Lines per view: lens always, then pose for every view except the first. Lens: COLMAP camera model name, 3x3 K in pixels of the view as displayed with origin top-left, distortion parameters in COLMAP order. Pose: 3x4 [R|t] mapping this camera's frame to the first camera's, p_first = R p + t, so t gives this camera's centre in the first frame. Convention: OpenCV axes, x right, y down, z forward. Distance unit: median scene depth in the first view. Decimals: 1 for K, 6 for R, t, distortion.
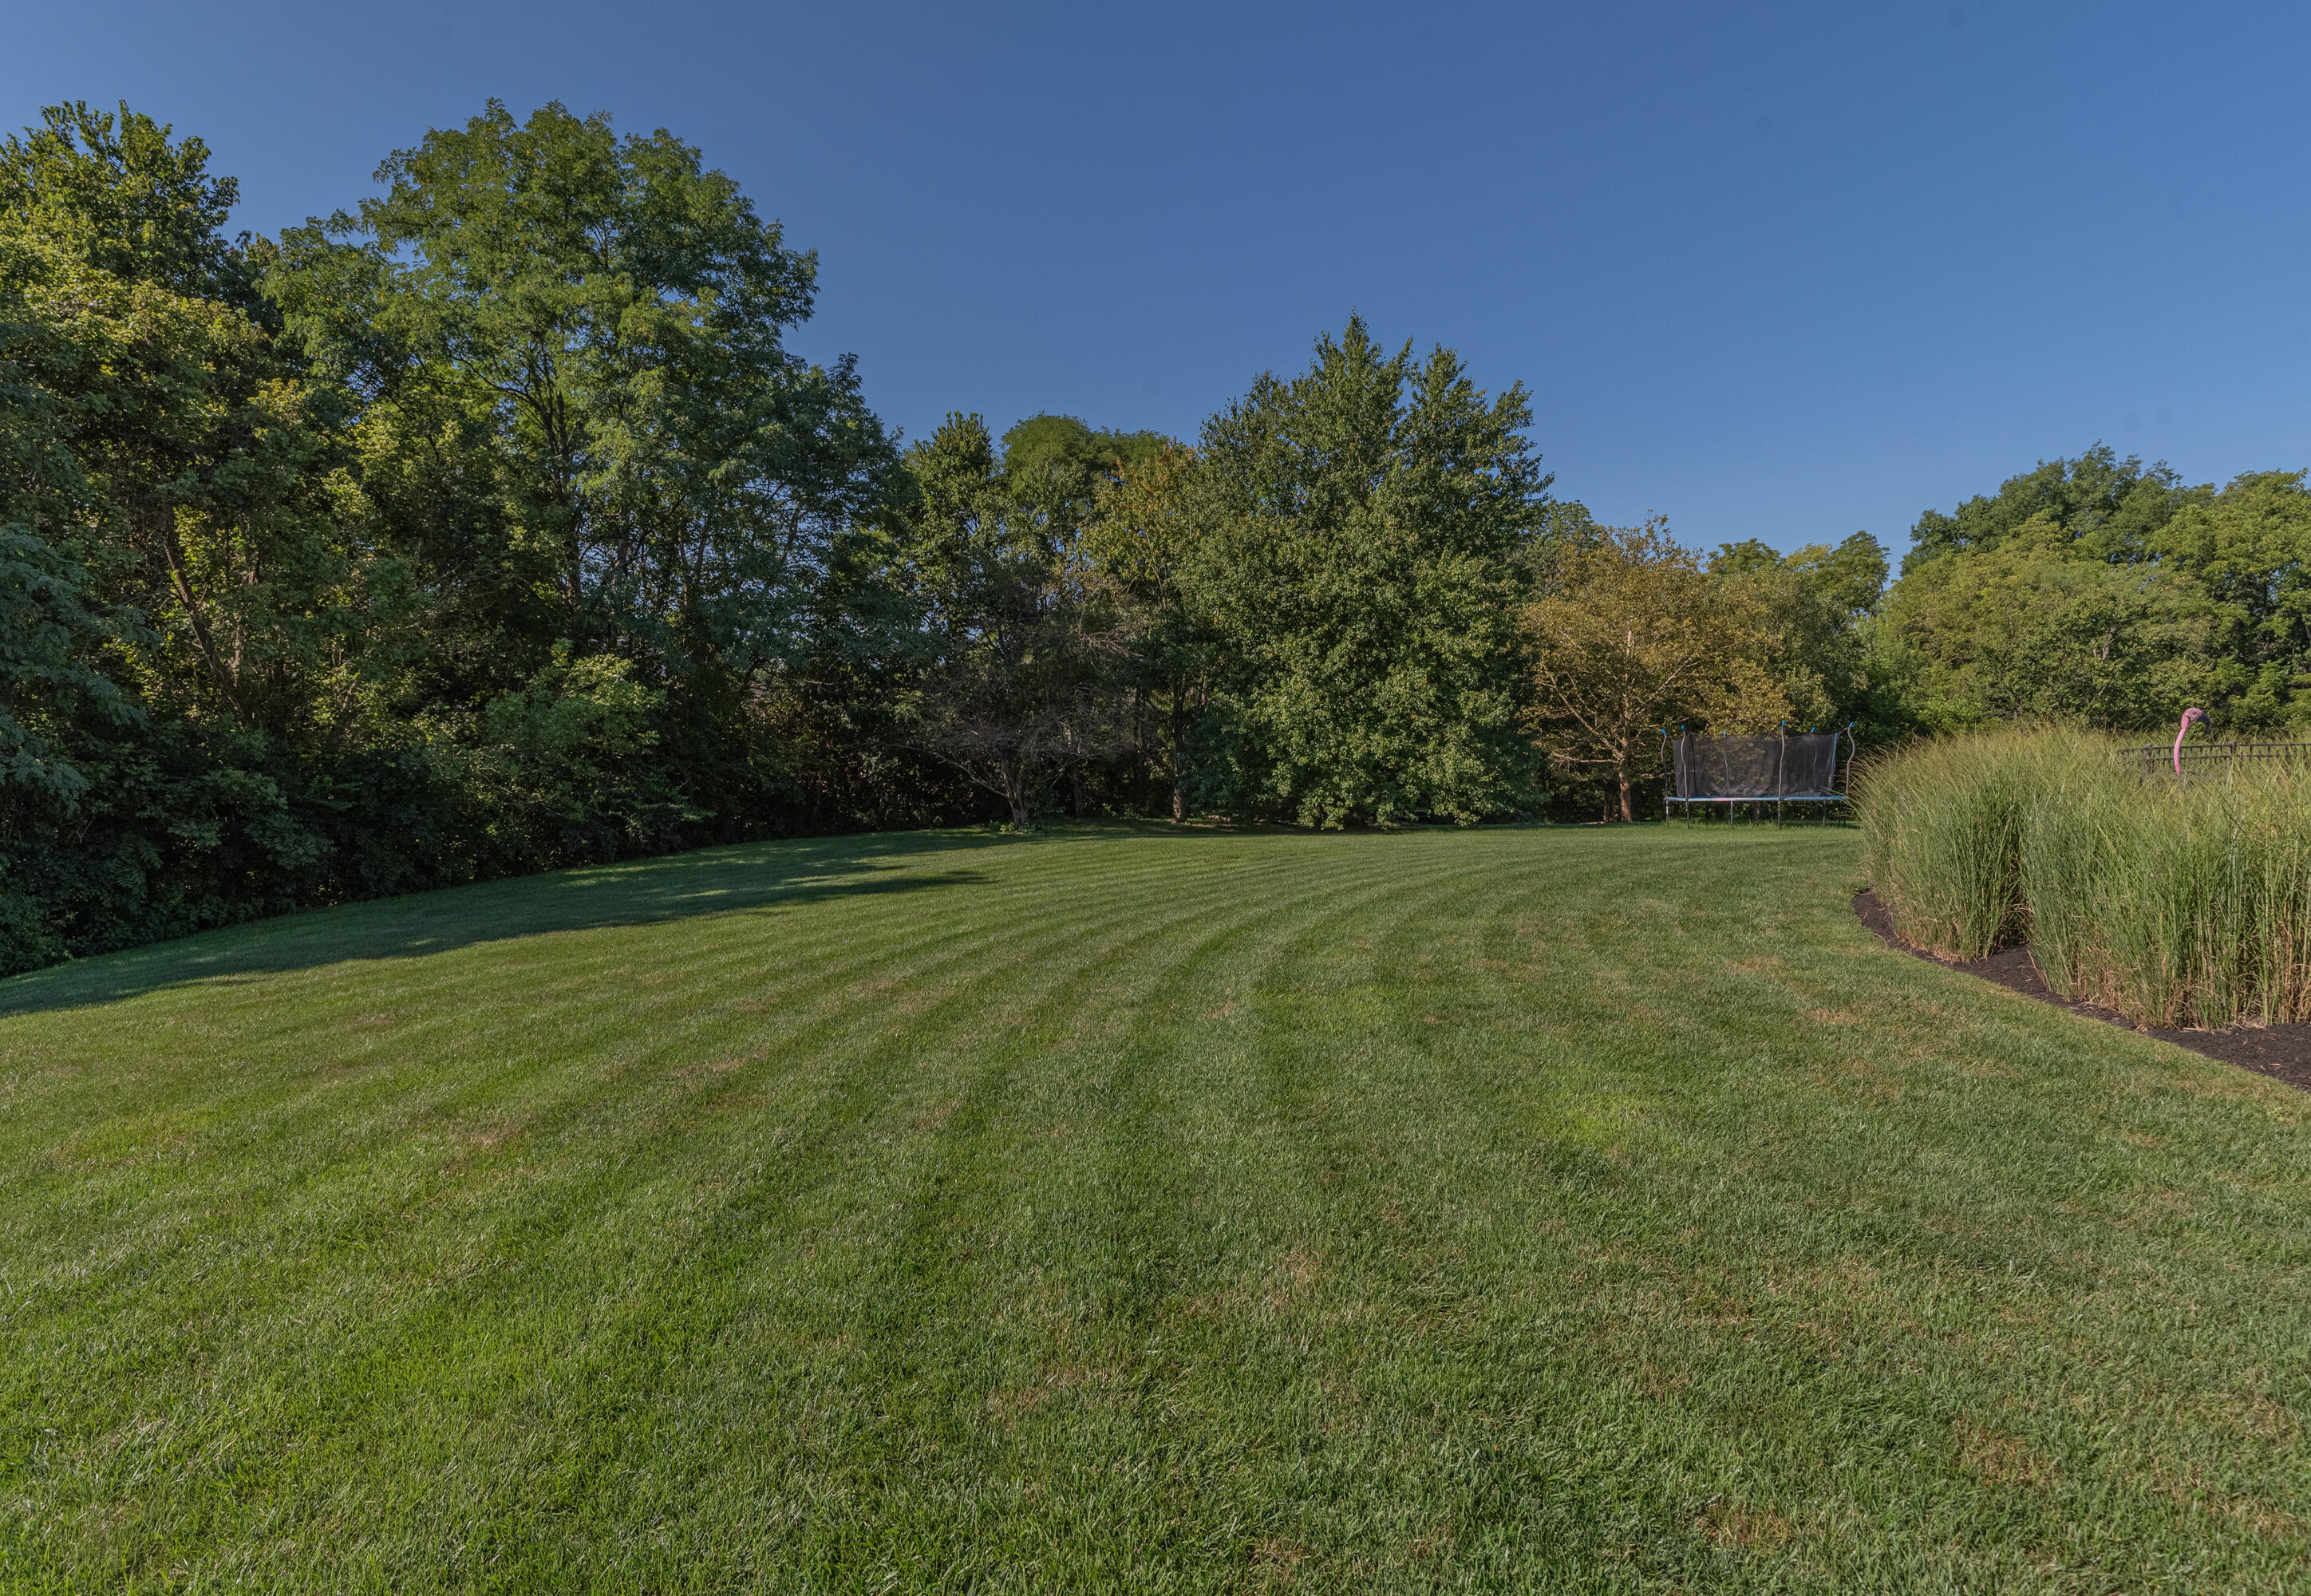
lens RADIAL K [[1157.6, 0, 1134.0], [0, 1157.6, 797.7], [0, 0, 1]] dist [-0.000252, -0.000821]
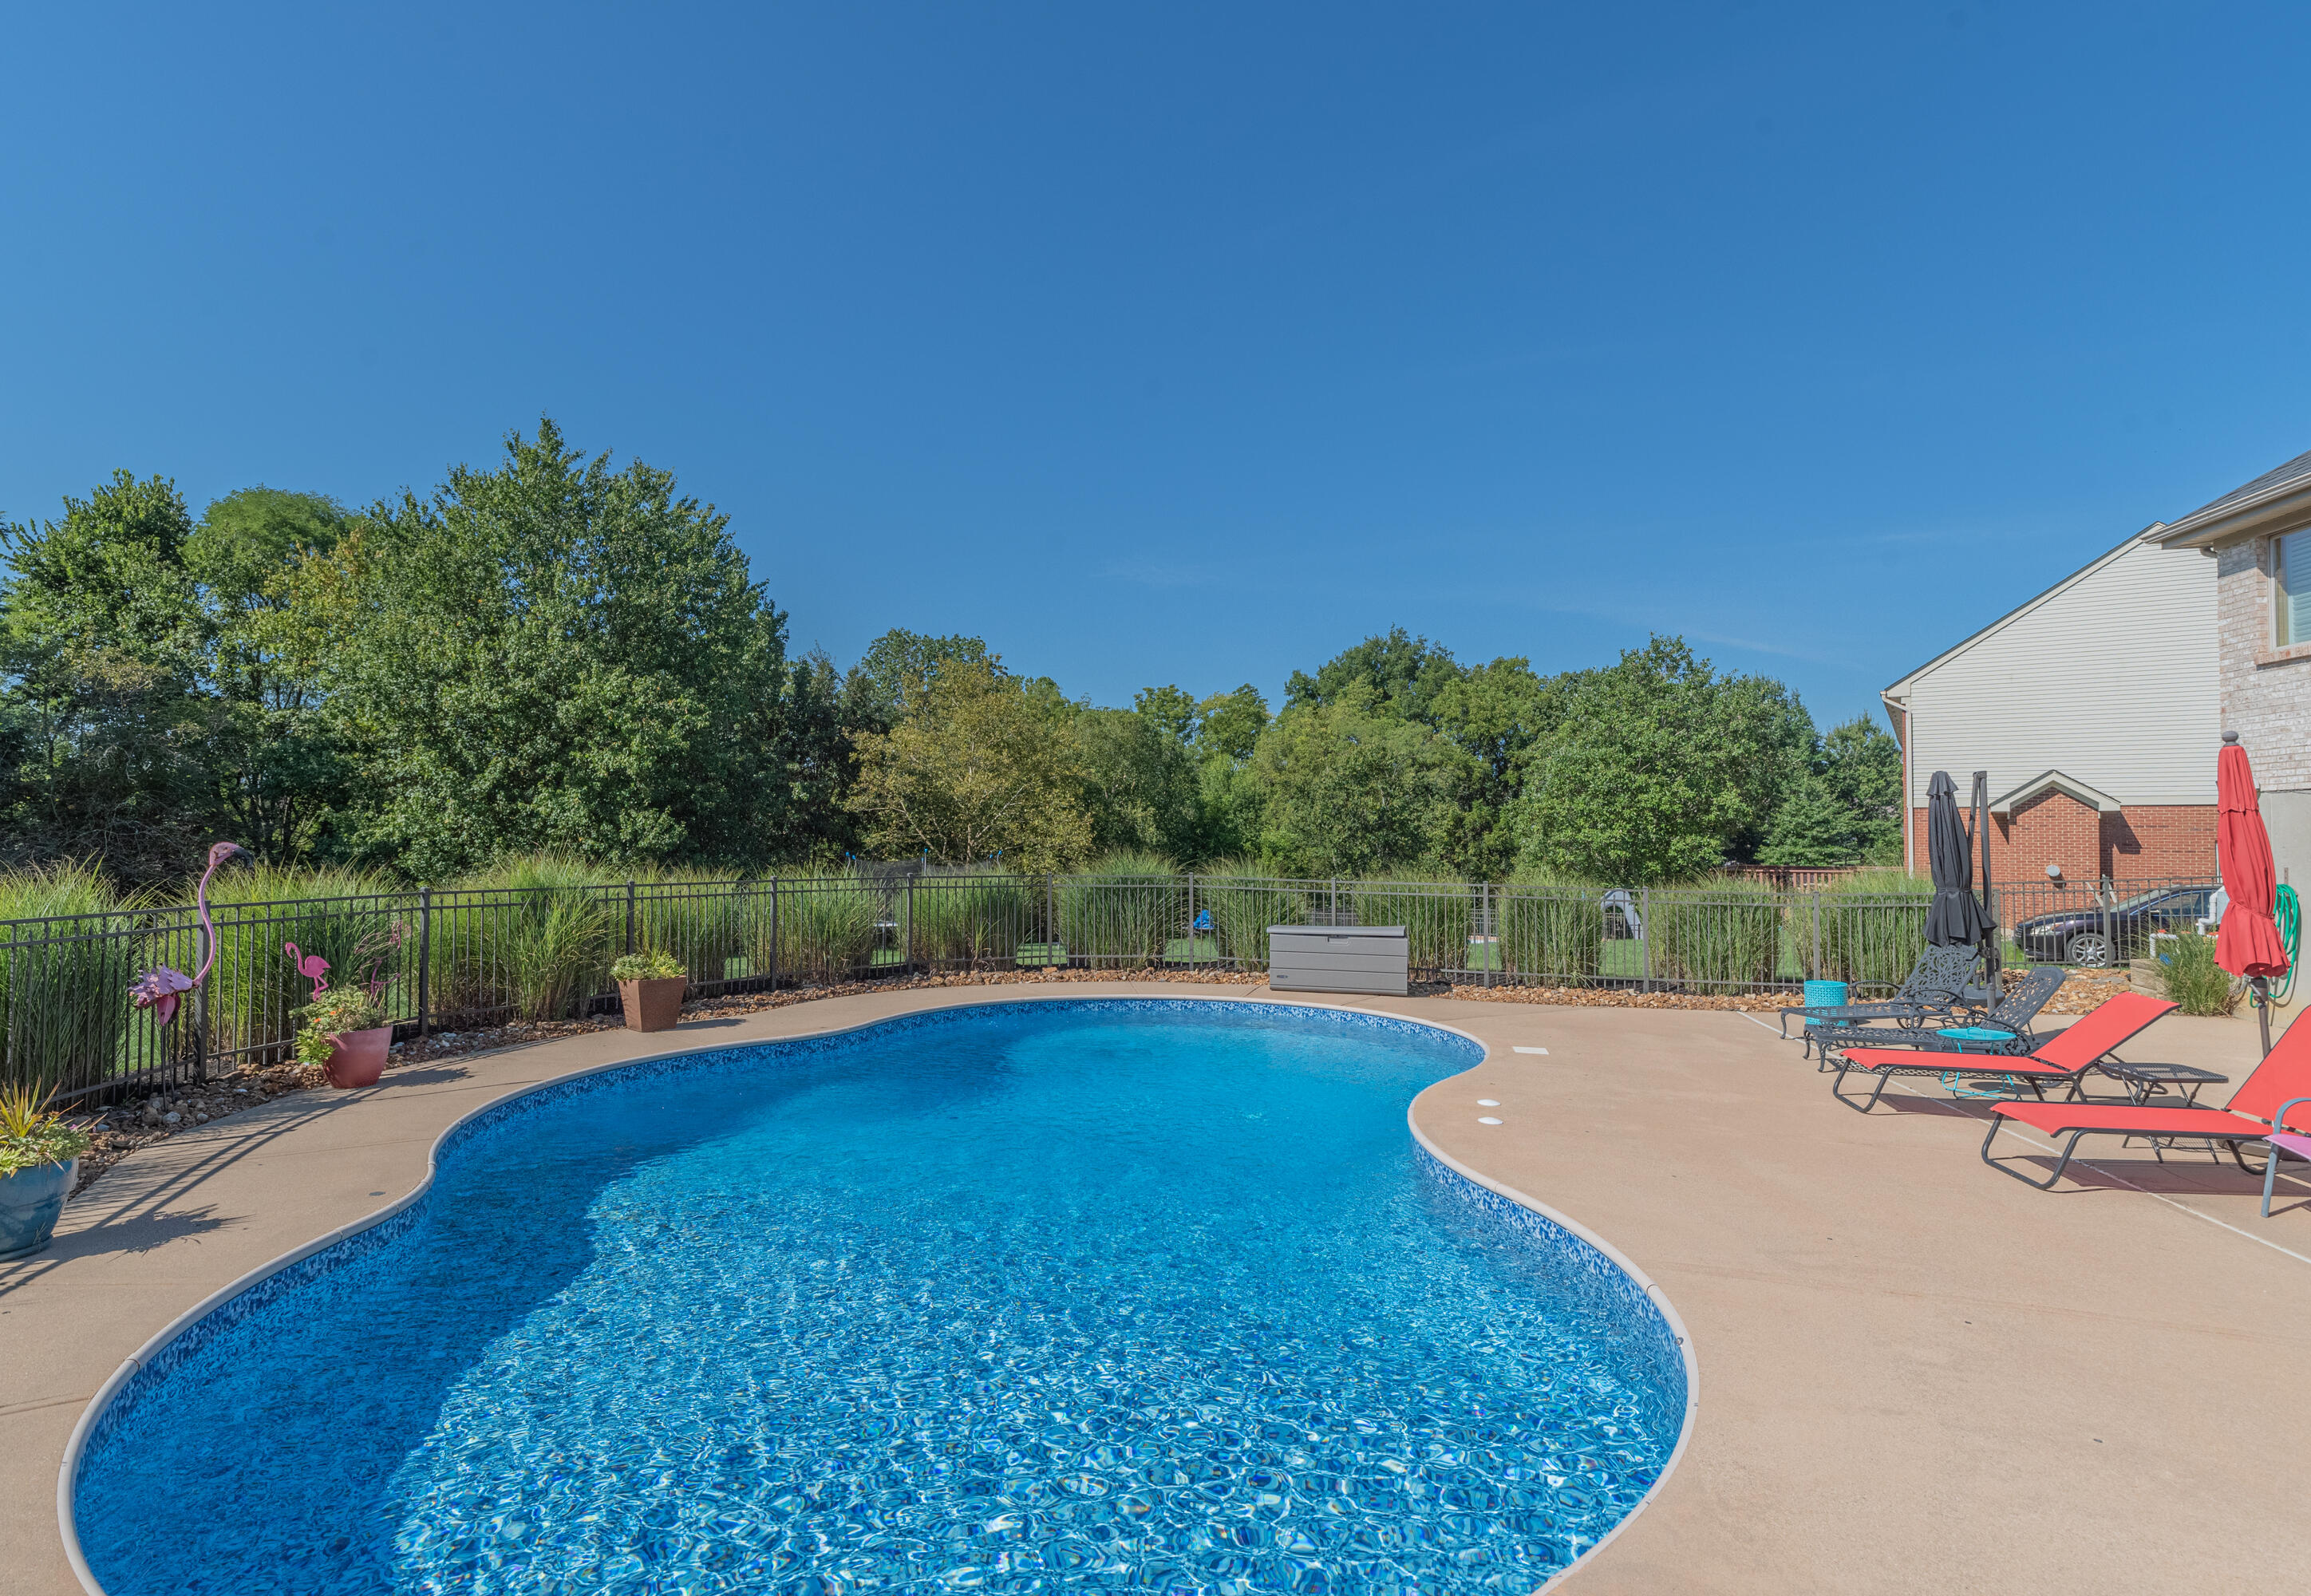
lens RADIAL K [[1157.6, 0, 1126.0], [0, 1157.6, 786.1], [0, 0, 1]] dist [-0.000252, -0.000821]
pose [[0.928699, 0.031307, 0.369511, 0.286904], [0.011260, 0.993590, -0.112482, -0.002911], [-0.370664, 0.108622, 0.922393, -0.022311]]
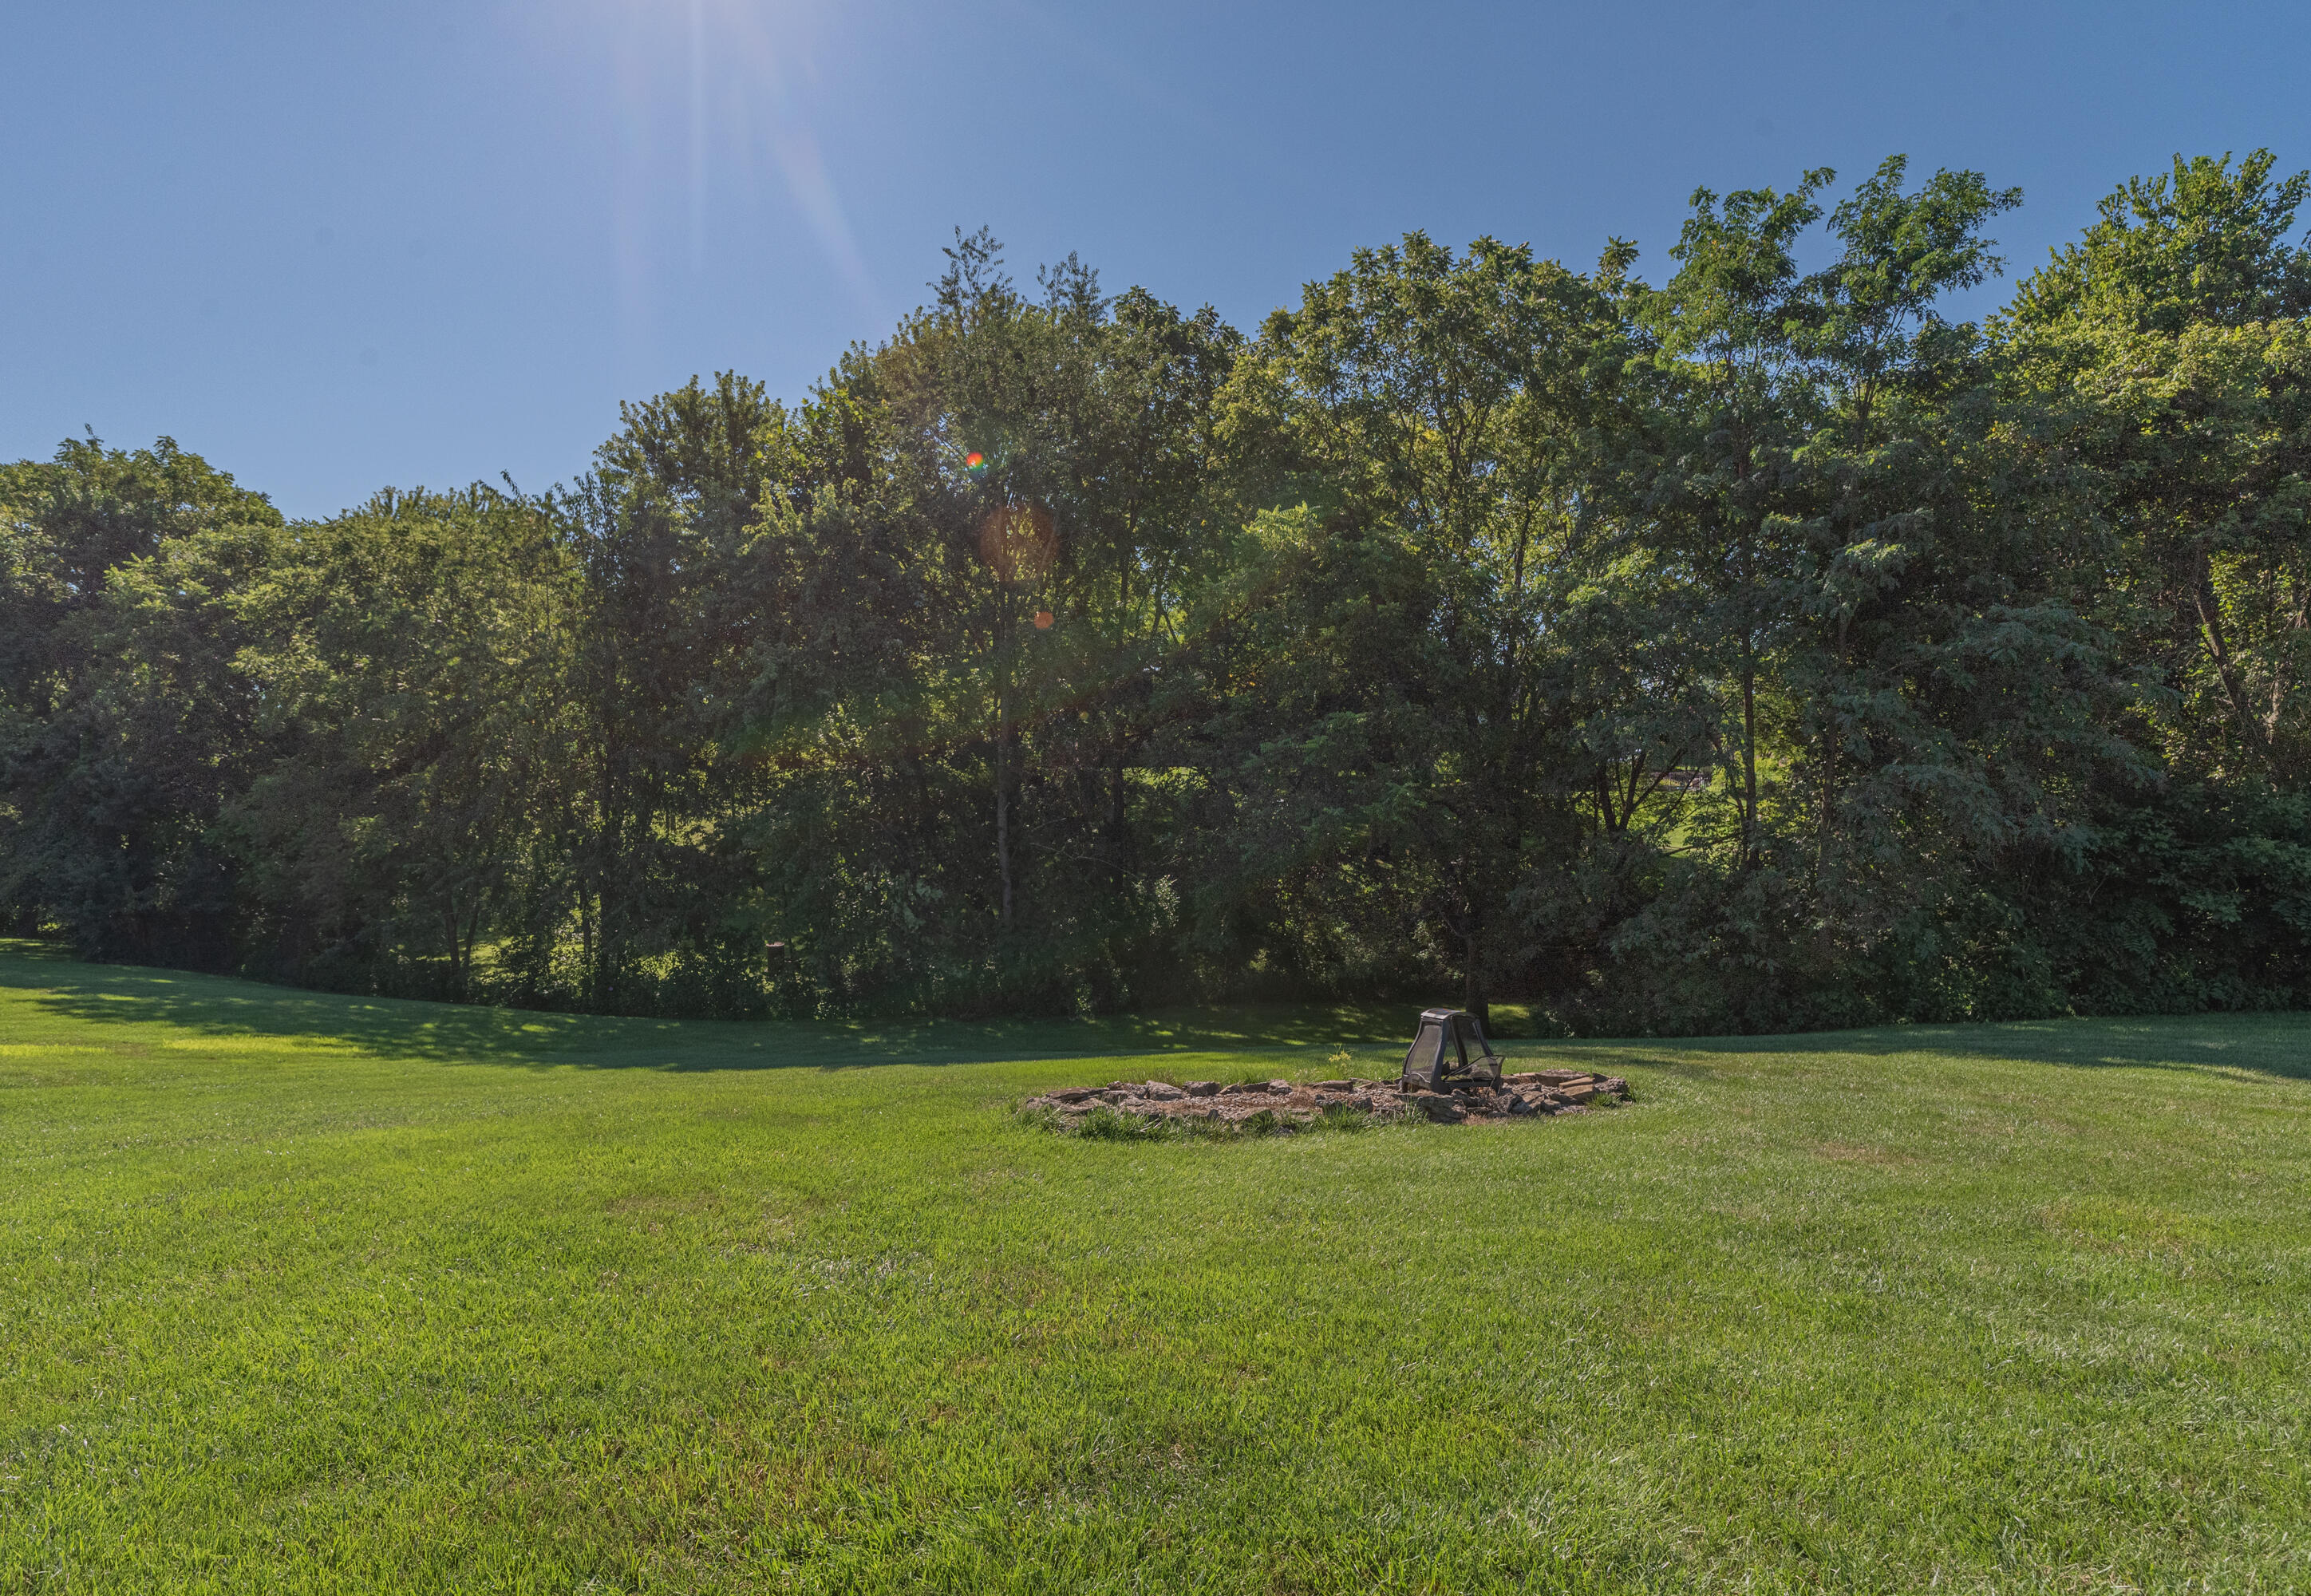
lens RADIAL K [[1157.6, 0, 1107.5], [0, 1157.6, 809.0], [0, 0, 1]] dist [-0.000252, -0.000821]
pose [[0.124831, 0.014858, -0.992067, -0.005913], [-0.059077, 0.998225, 0.007516, -0.000397], [0.990418, 0.057670, 0.125487, 0.006402]]
